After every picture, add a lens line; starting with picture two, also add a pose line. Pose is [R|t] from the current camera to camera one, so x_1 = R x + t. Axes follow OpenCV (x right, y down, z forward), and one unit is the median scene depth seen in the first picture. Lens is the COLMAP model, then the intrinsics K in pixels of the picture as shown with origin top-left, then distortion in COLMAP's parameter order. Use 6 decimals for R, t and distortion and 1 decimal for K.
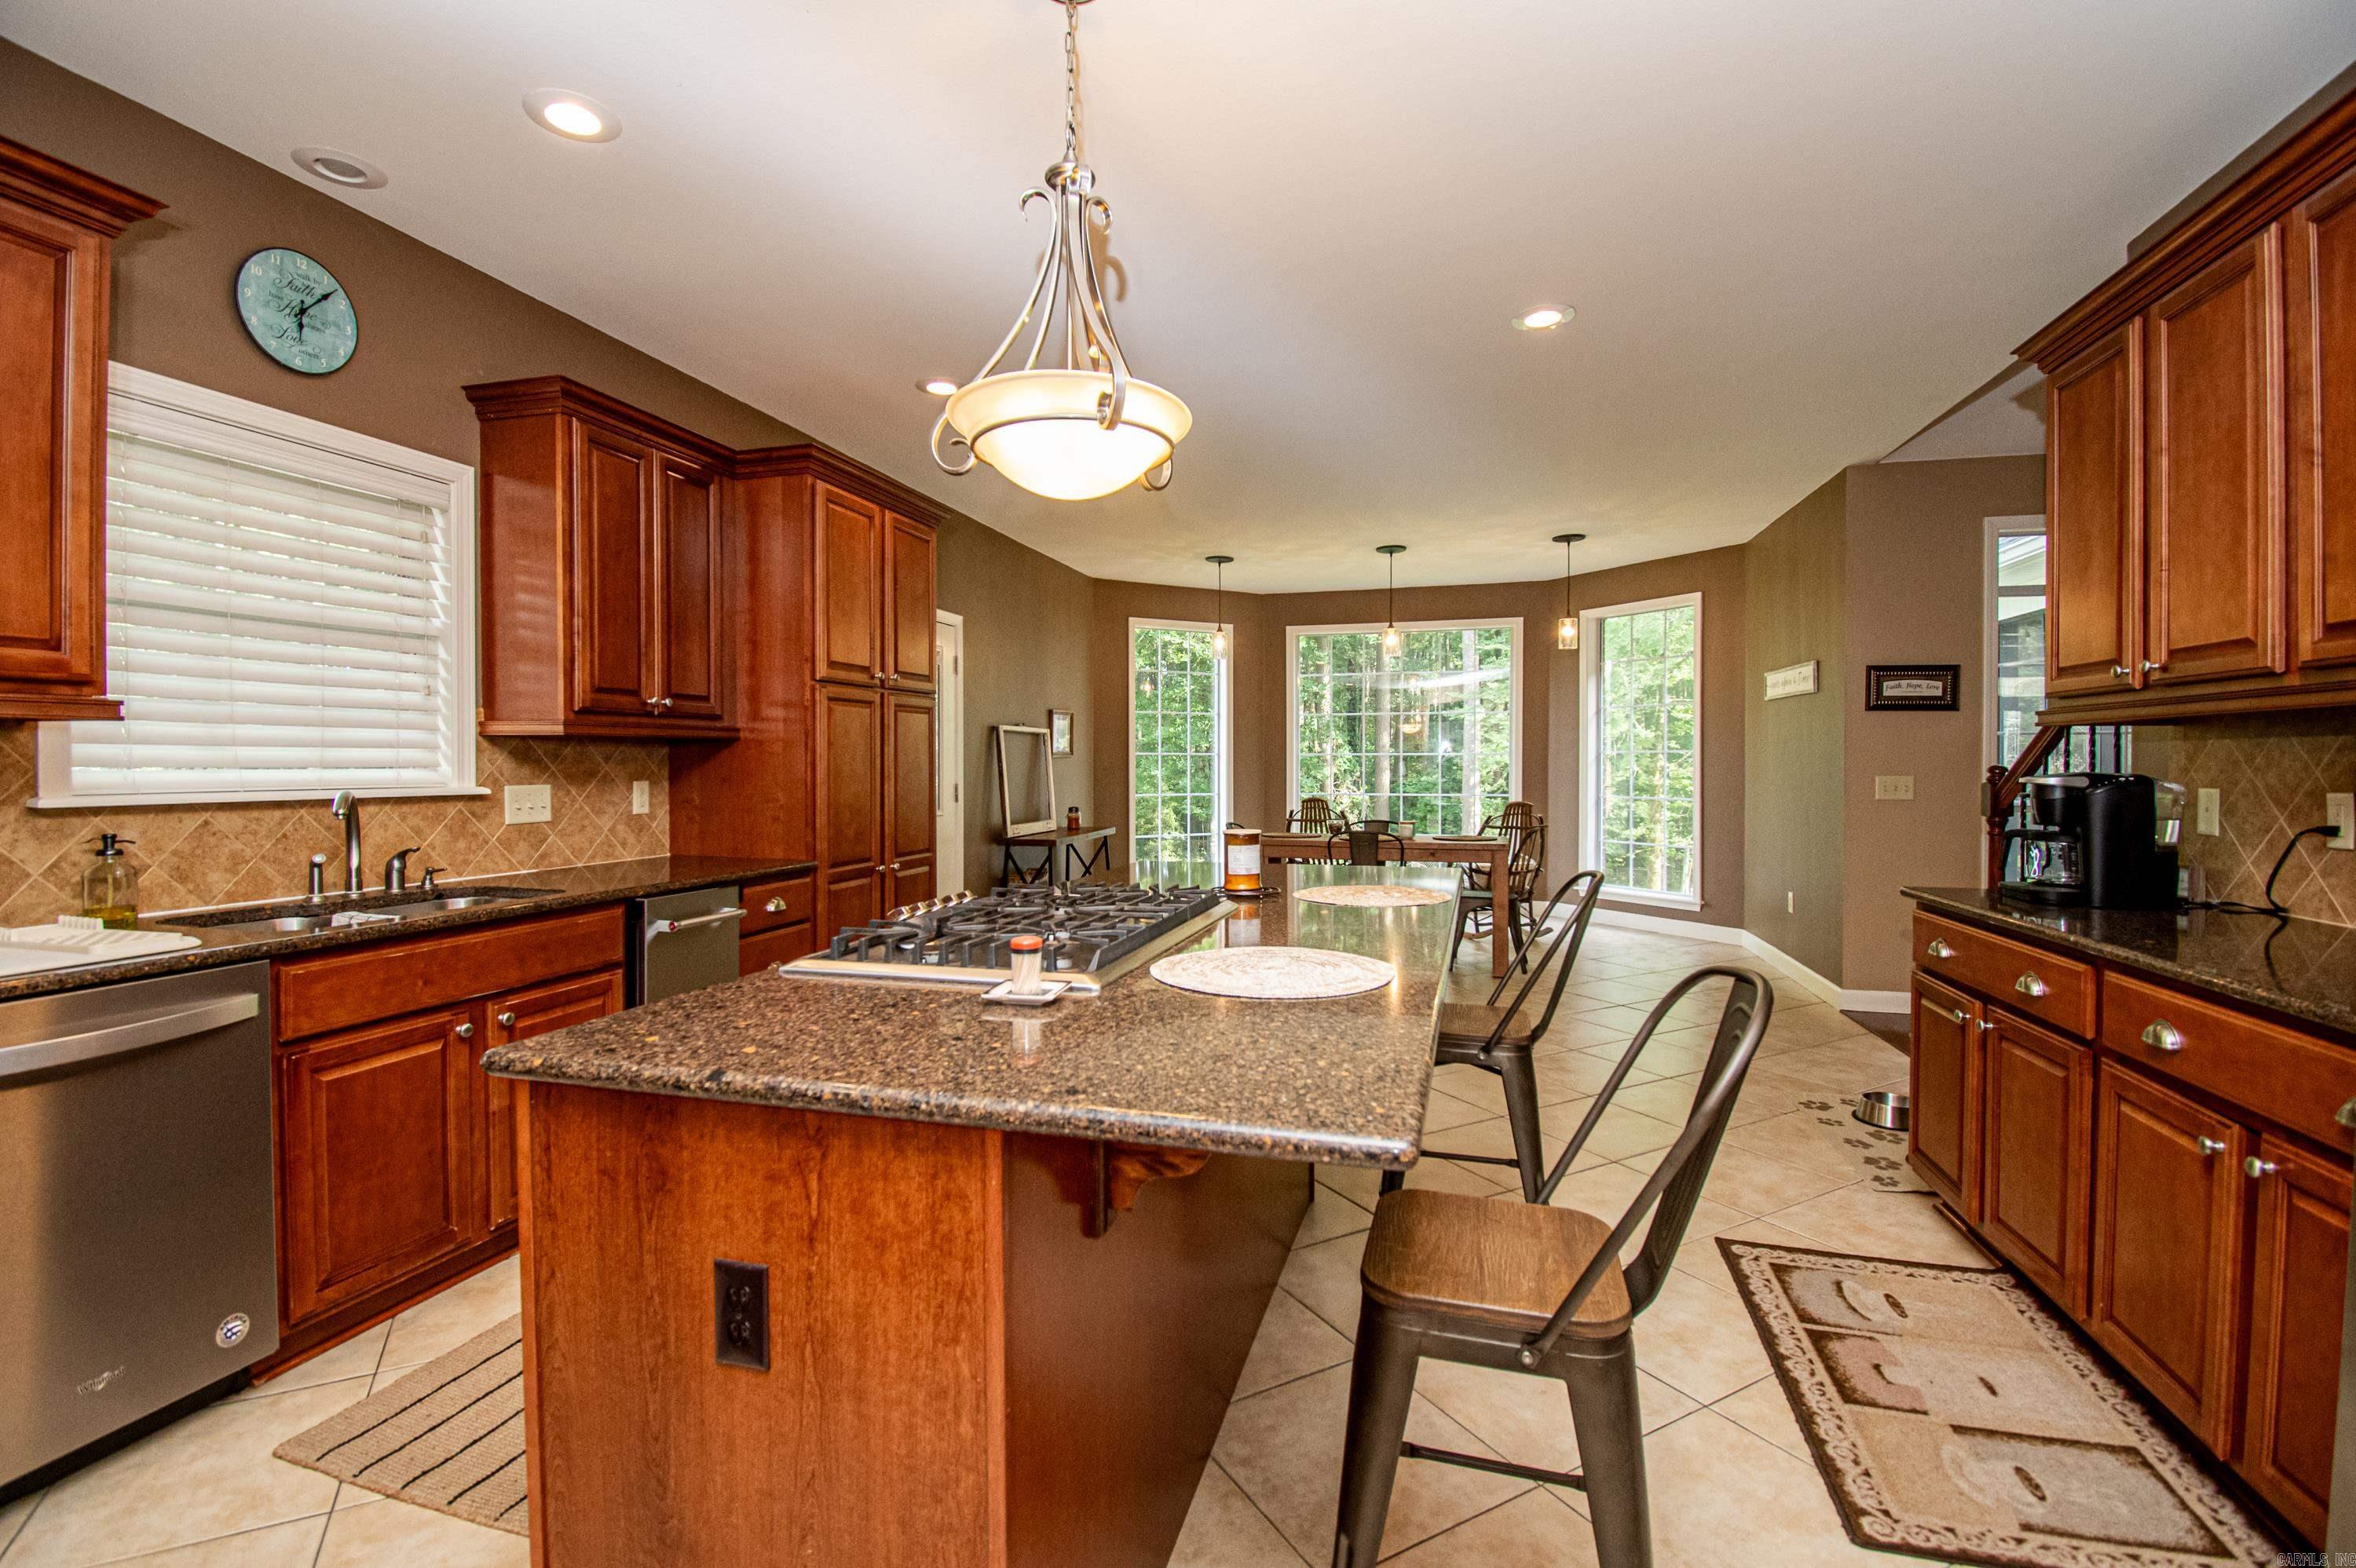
lens RADIAL K [[1050.0, 0, 1176.5], [0, 1050.0, 776.2], [0, 0, 1]] dist [-0.001945, -0.012500]
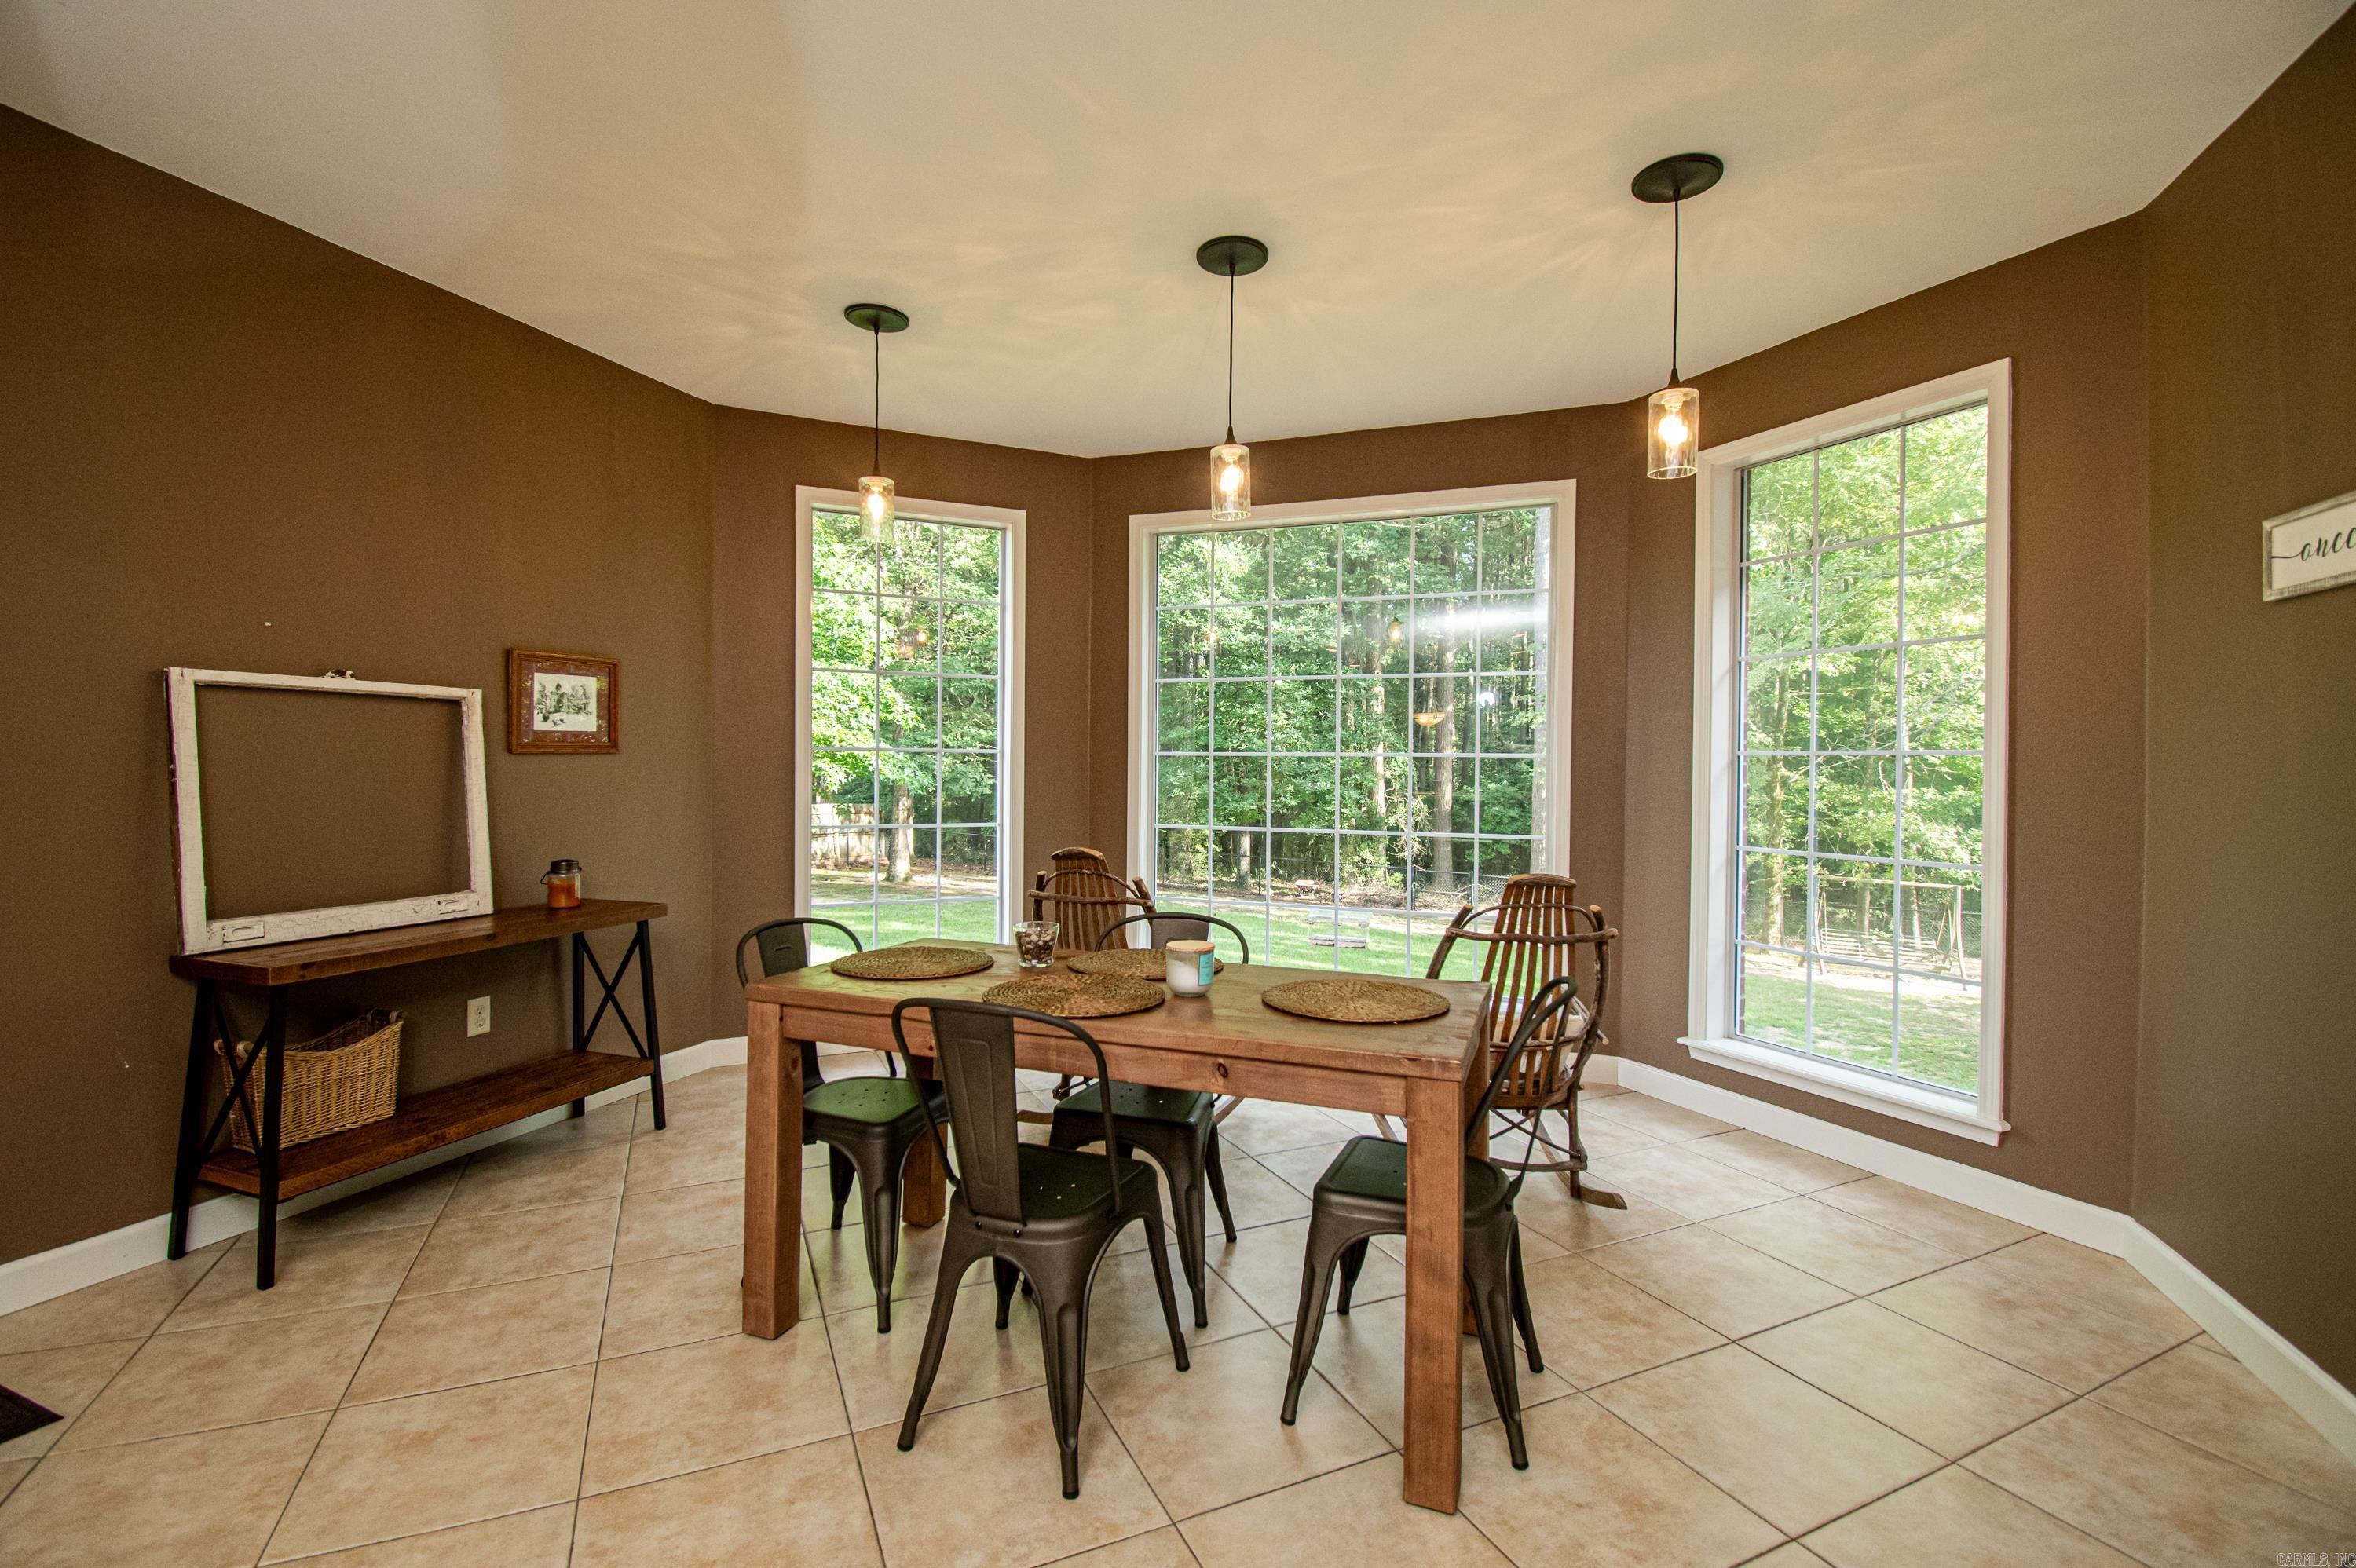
lens RADIAL K [[1050.0, 0, 1175.4], [0, 1050.0, 774.3], [0, 0, 1]] dist [-0.001945, -0.012500]
pose [[0.997053, 0.010494, -0.076000, 0.208674], [-0.010670, 0.999941, -0.001906, -0.010824], [0.075976, 0.002711, 0.997106, 0.568316]]
